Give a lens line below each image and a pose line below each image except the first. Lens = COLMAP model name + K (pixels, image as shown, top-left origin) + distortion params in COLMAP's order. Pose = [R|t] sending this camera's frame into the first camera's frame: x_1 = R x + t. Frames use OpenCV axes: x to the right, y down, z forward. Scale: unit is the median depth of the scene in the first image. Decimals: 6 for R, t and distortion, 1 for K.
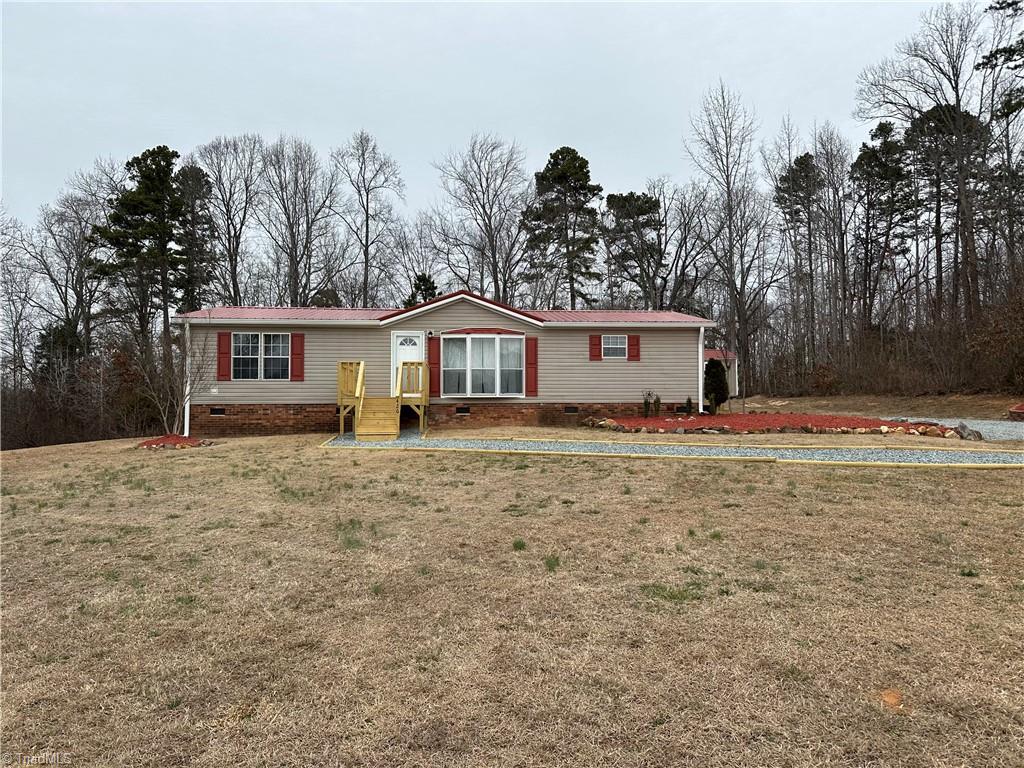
lens RADIAL K [[711.6, 0, 512.0], [0, 711.6, 384.0], [0, 0, 1]] dist [0.113318, -0.142184]
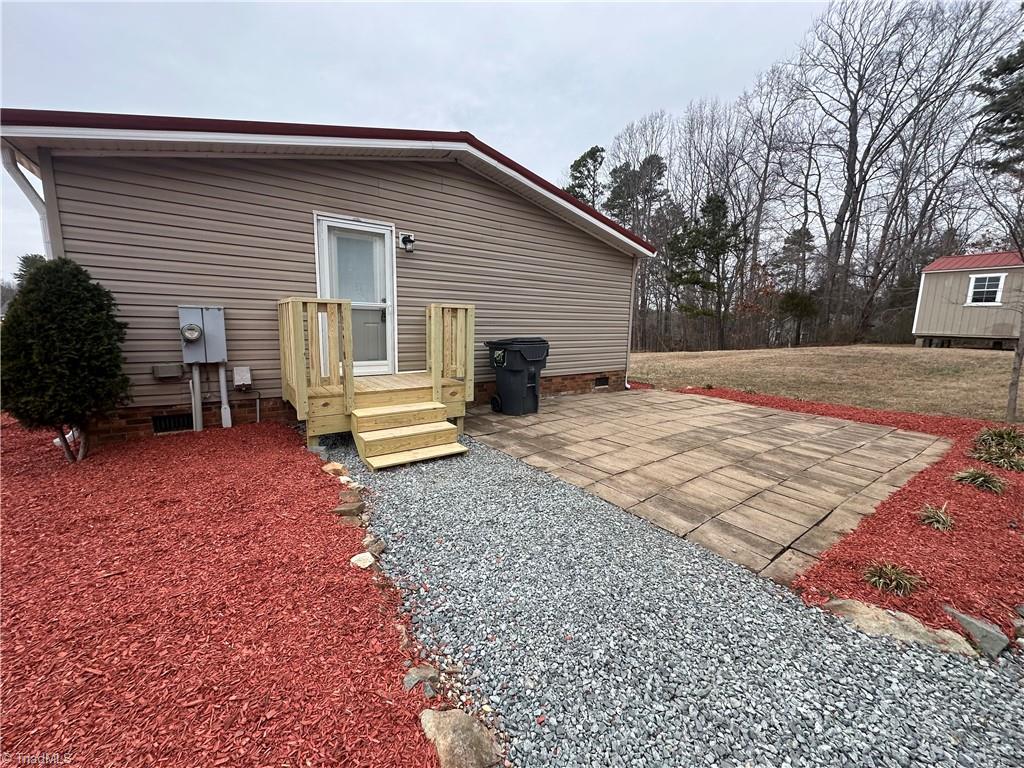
lens RADIAL K [[403.6, 0, 512.0], [0, 403.6, 384.0], [0, 0, 1]] dist [-0.001069, 0.000239]
pose [[0.517621, 0.148332, -0.842654, 0.514092], [0.012964, 0.983385, 0.181068, -0.016739], [0.855512, -0.104648, 0.507098, 1.082987]]
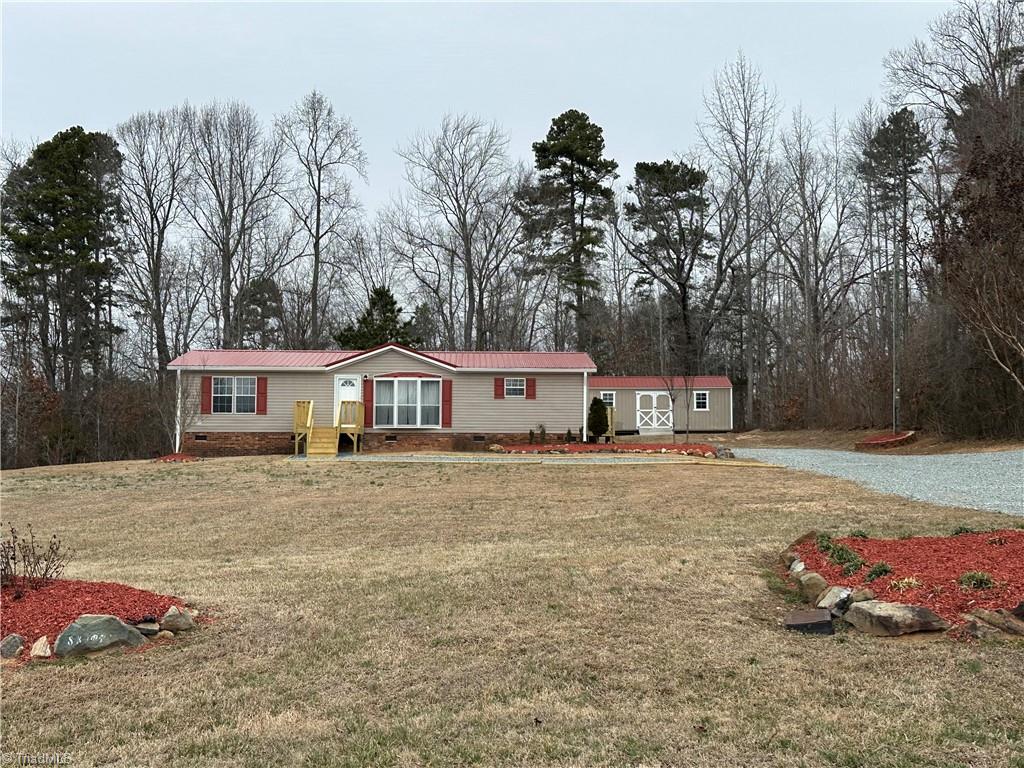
lens RADIAL K [[1264.1, 0, 512.0], [0, 1264.1, 384.0], [0, 0, 1]] dist [0.011007, 0.035983]
pose [[0.998900, 0.003885, -0.046720, 0.241072], [-0.004882, 0.999762, -0.021254, -0.012037], [0.046626, 0.021459, 0.998682, -1.179663]]
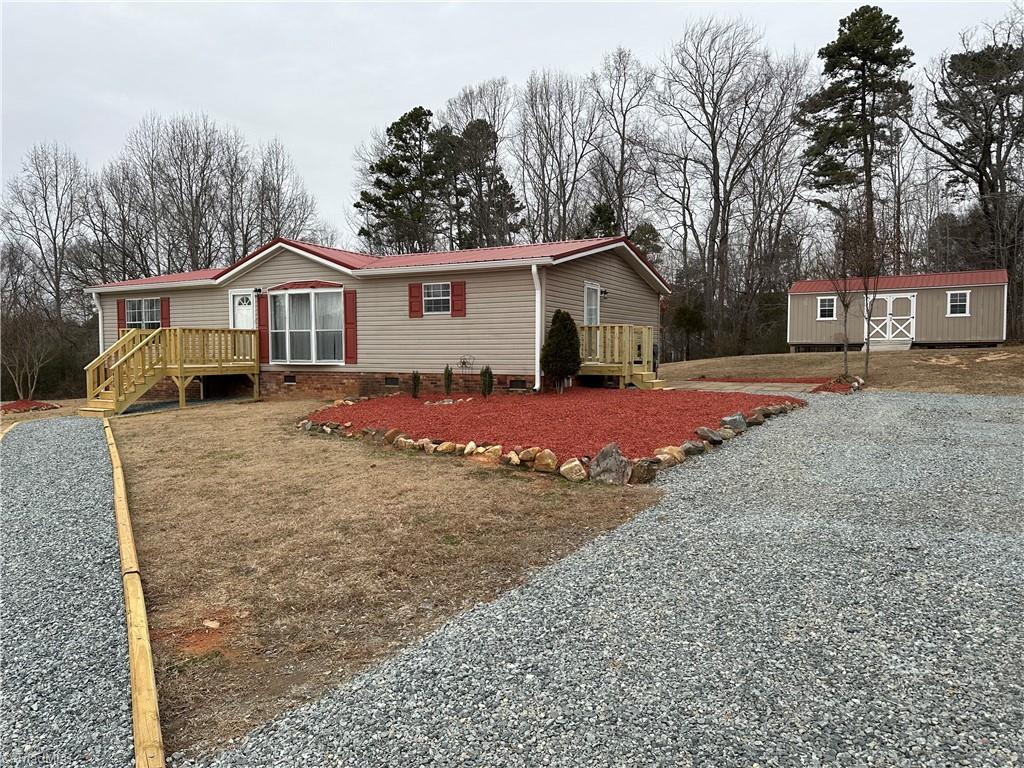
lens RADIAL K [[717.5, 0, 509.6], [0, 717.5, 387.3], [0, 0, 1]] dist [0.055388, -0.066127]
pose [[0.836835, 0.030956, -0.546580, 0.621538], [0.022607, 0.995594, 0.090999, -0.026104], [0.546989, -0.088508, 0.832448, 0.410913]]
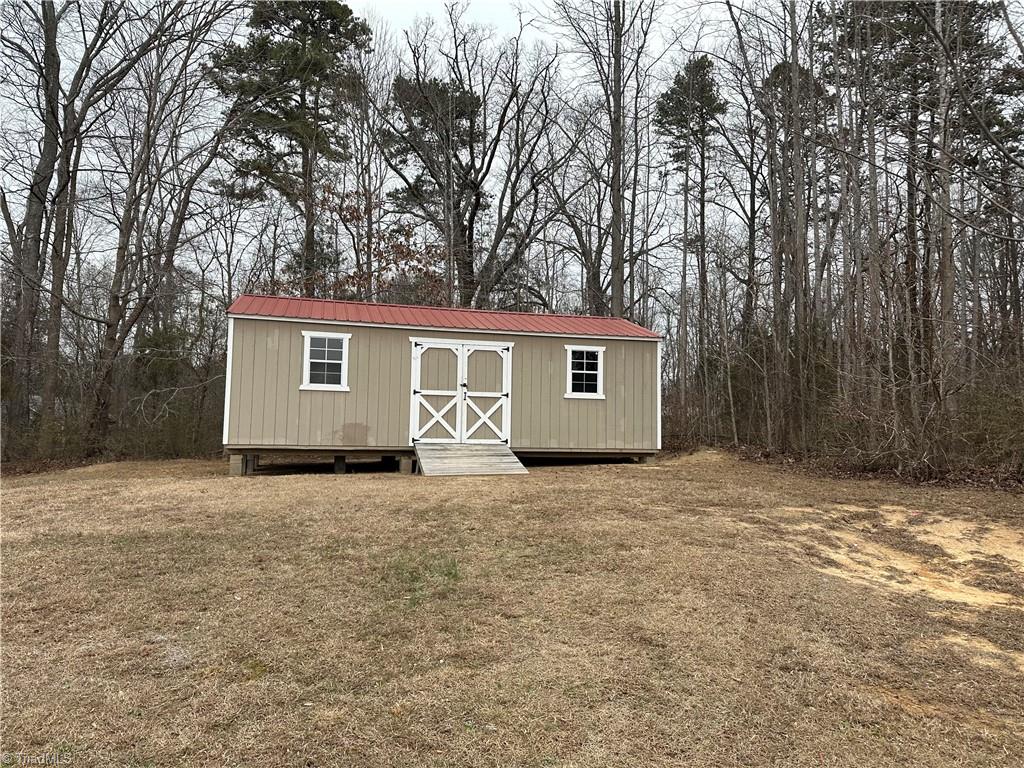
lens RADIAL K [[711.6, 0, 512.0], [0, 711.6, 384.0], [0, 0, 1]] dist [0.113318, -0.142184]
pose [[0.970416, 0.041110, 0.237913, 0.346039], [-0.036892, 0.999074, -0.022159, -0.010702], [-0.238604, 0.012726, 0.971034, 1.445992]]
